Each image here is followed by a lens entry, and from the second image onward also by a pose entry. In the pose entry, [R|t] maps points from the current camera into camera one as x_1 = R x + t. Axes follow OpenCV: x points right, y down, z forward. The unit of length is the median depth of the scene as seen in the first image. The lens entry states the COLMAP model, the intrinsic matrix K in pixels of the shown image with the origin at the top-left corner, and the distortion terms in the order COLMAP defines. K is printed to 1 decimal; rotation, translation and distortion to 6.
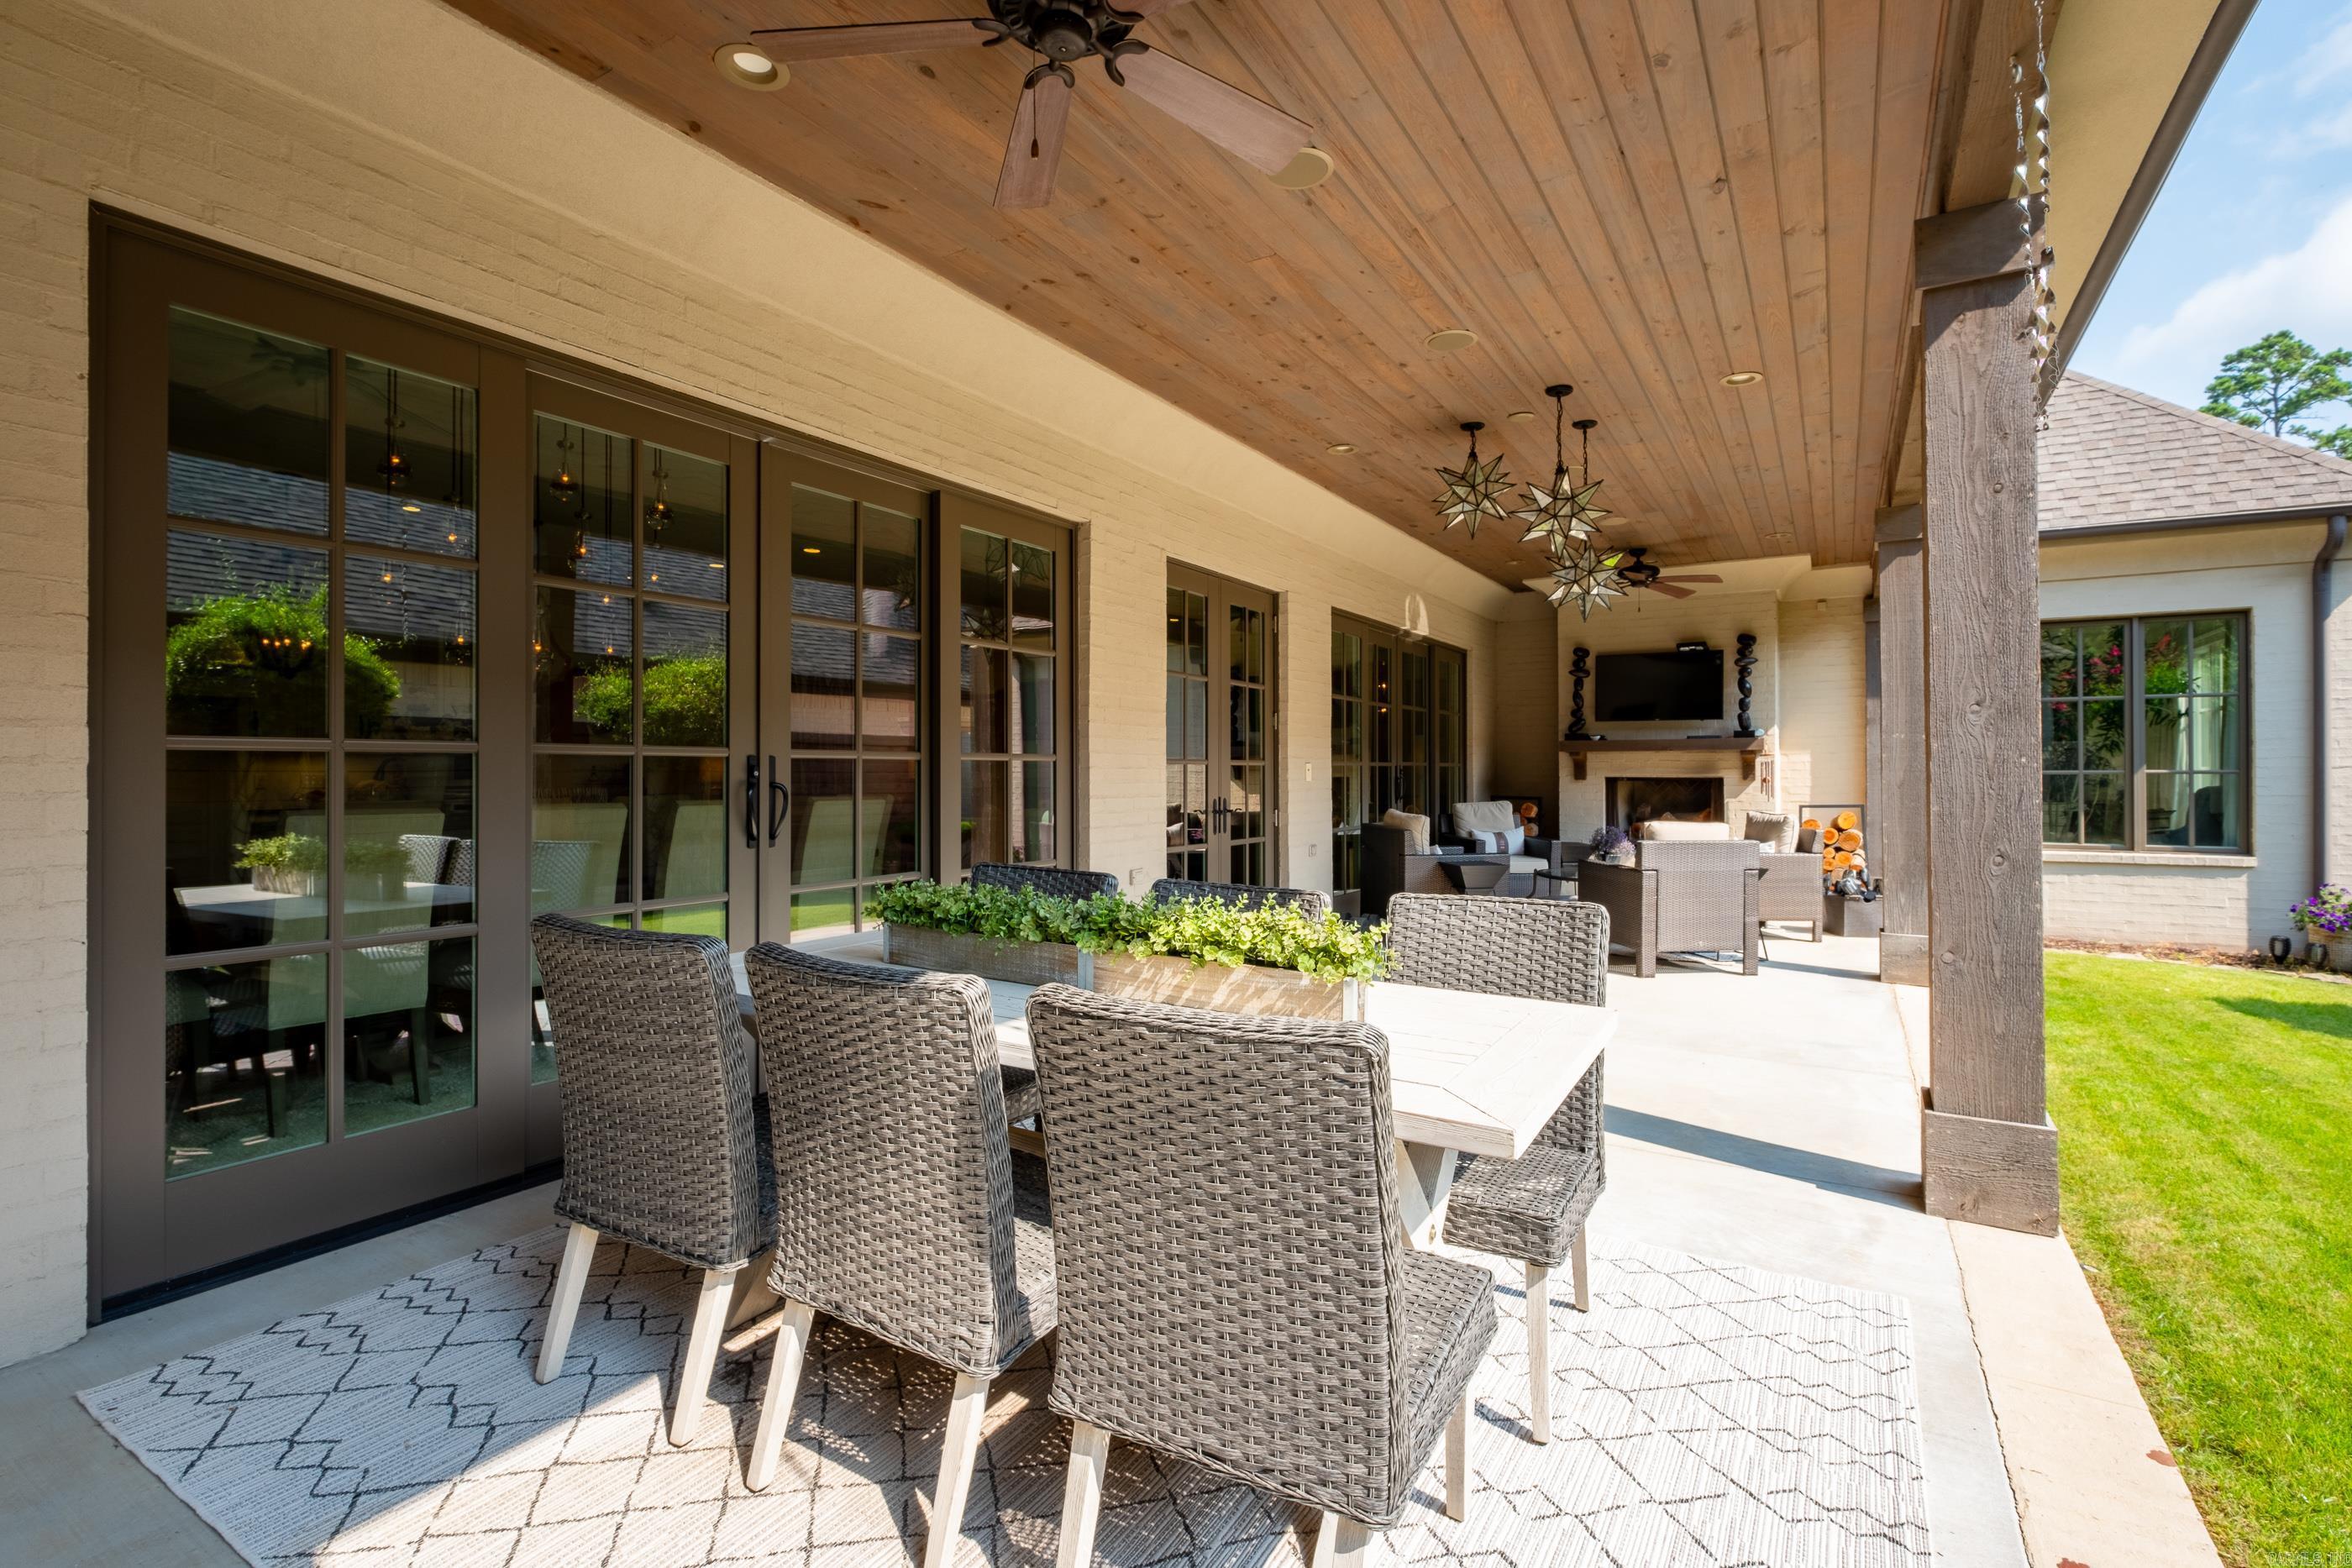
lens RADIAL K [[1096.3, 0, 1204.4], [0, 1096.3, 797.7], [0, 0, 1]] dist [-0.004427, -0.001142]
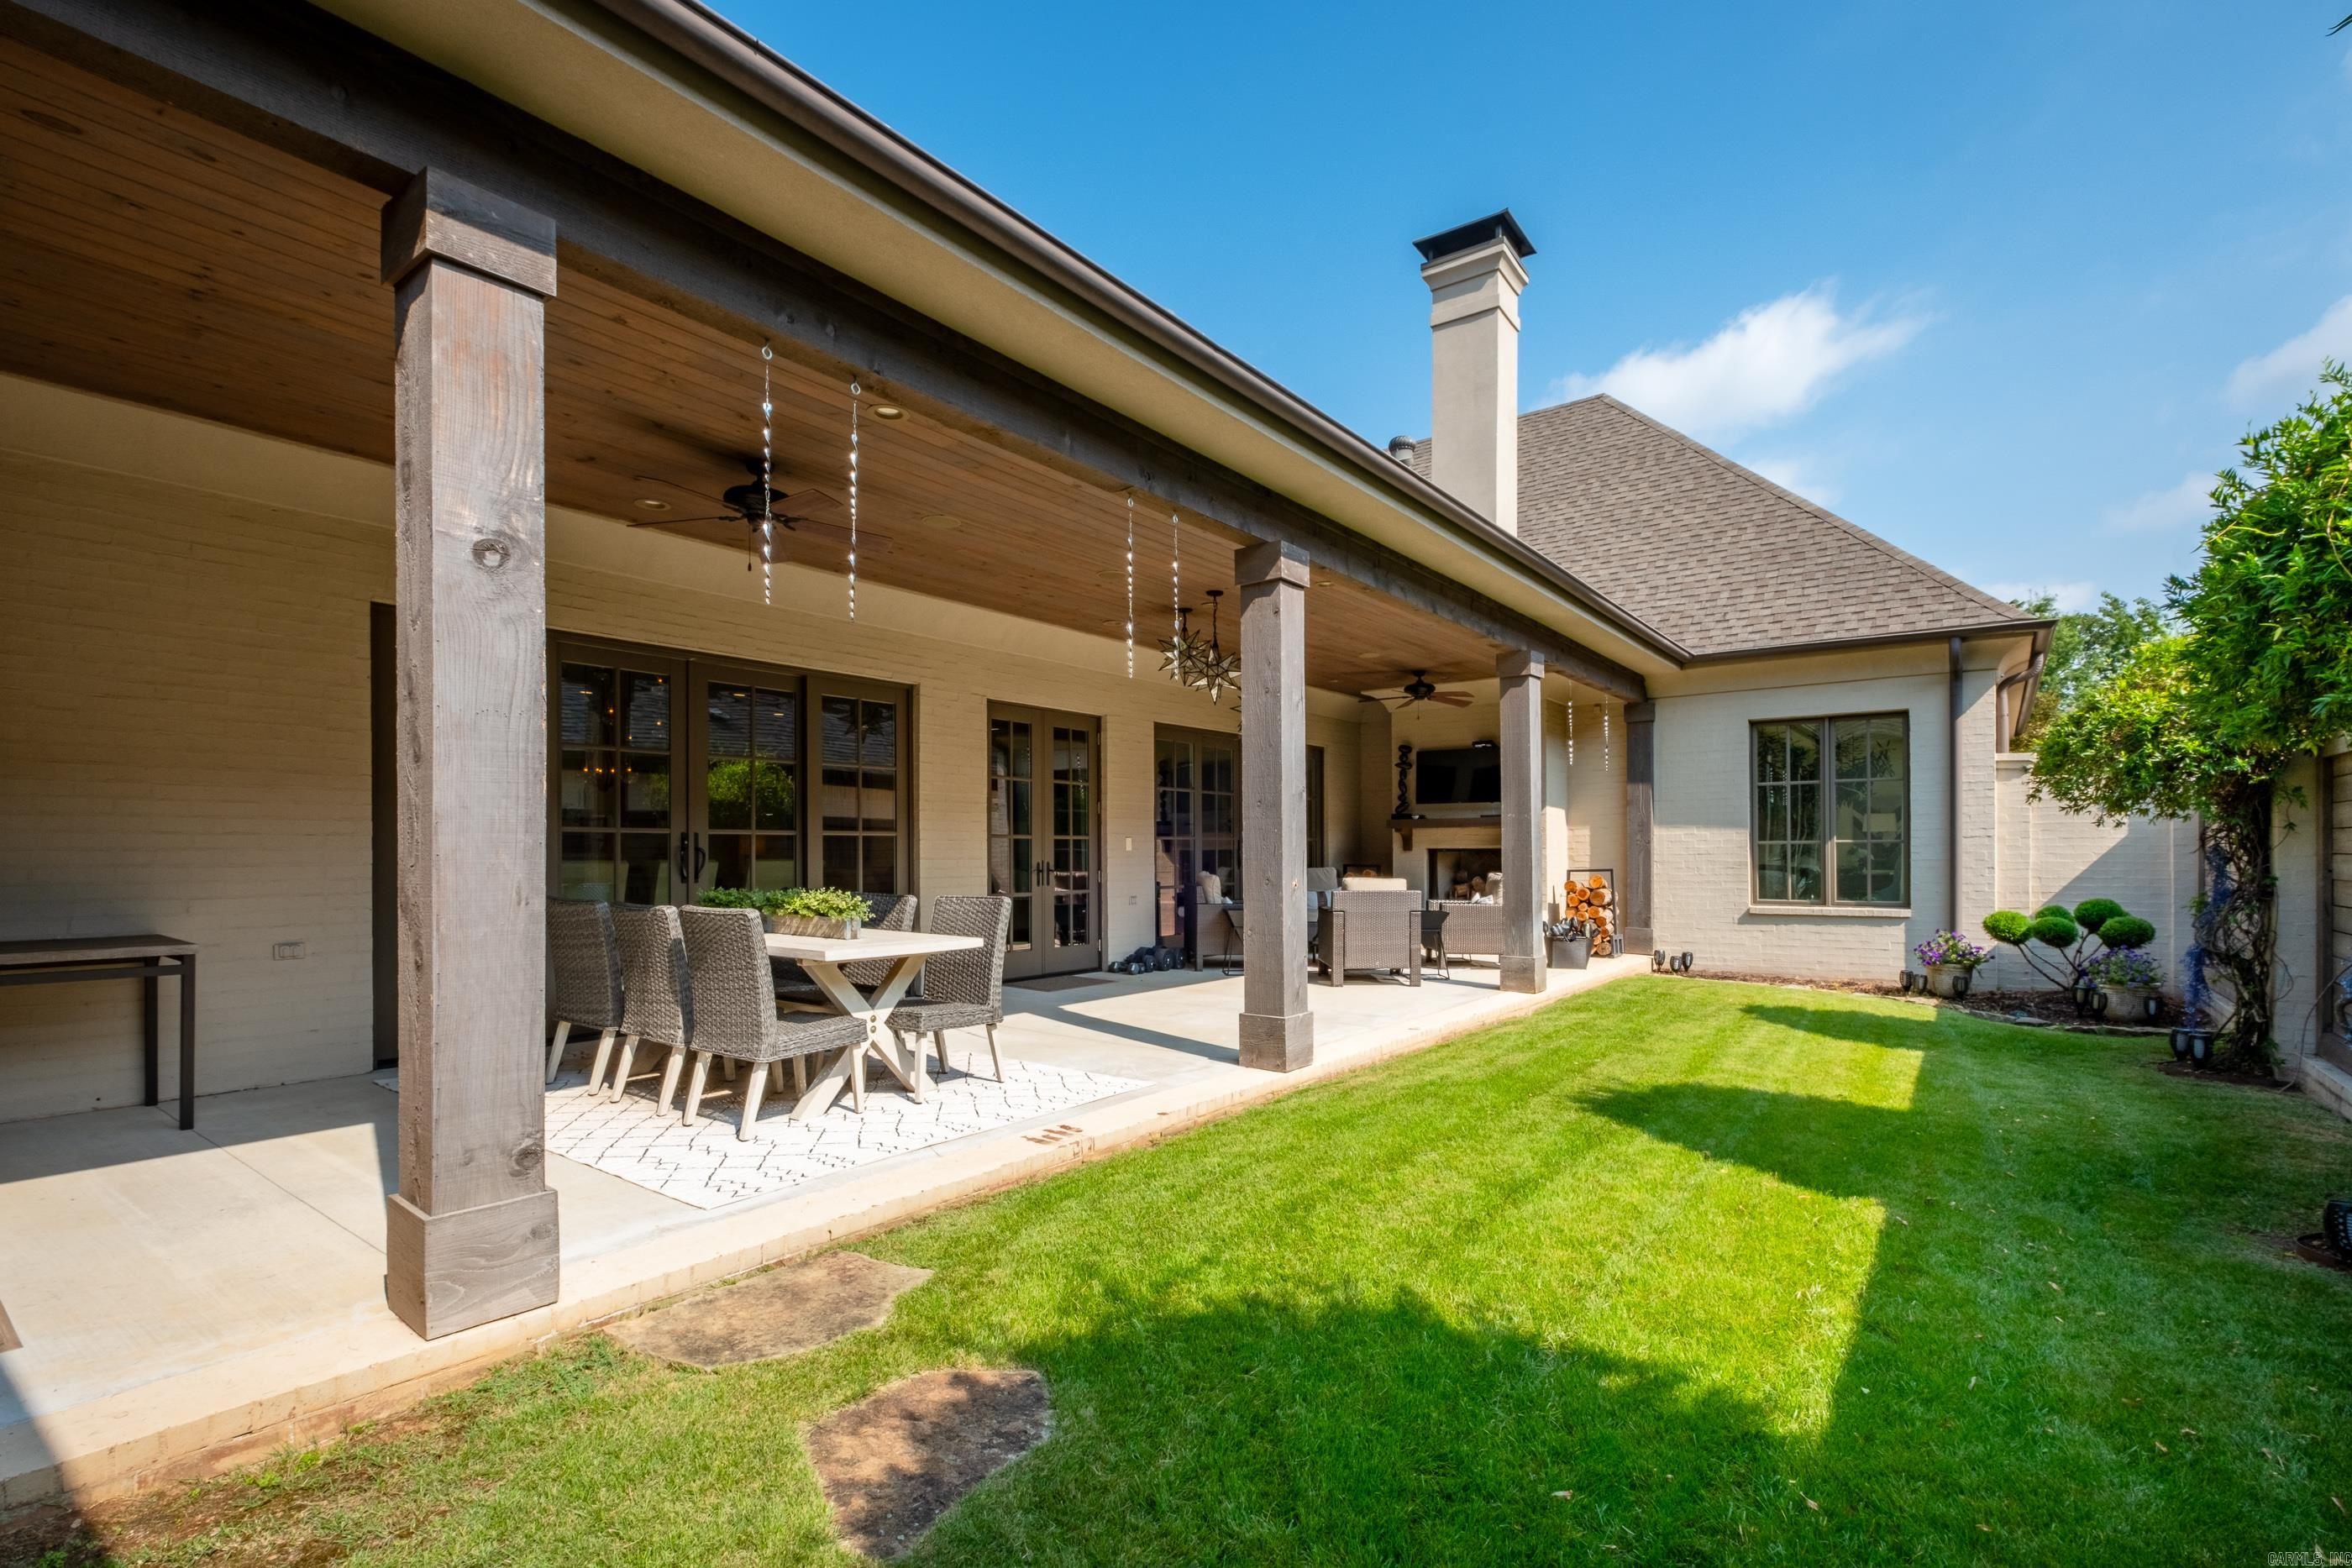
lens RADIAL K [[1072.2, 0, 1180.0], [0, 1072.2, 882.0], [0, 0, 1]] dist [-0.000654, -0.000053]
pose [[0.995609, -0.000966, -0.093609, 0.254749], [0.001511, 0.999982, 0.005756, 0.015399], [0.093601, -0.005873, 0.995592, -0.310348]]
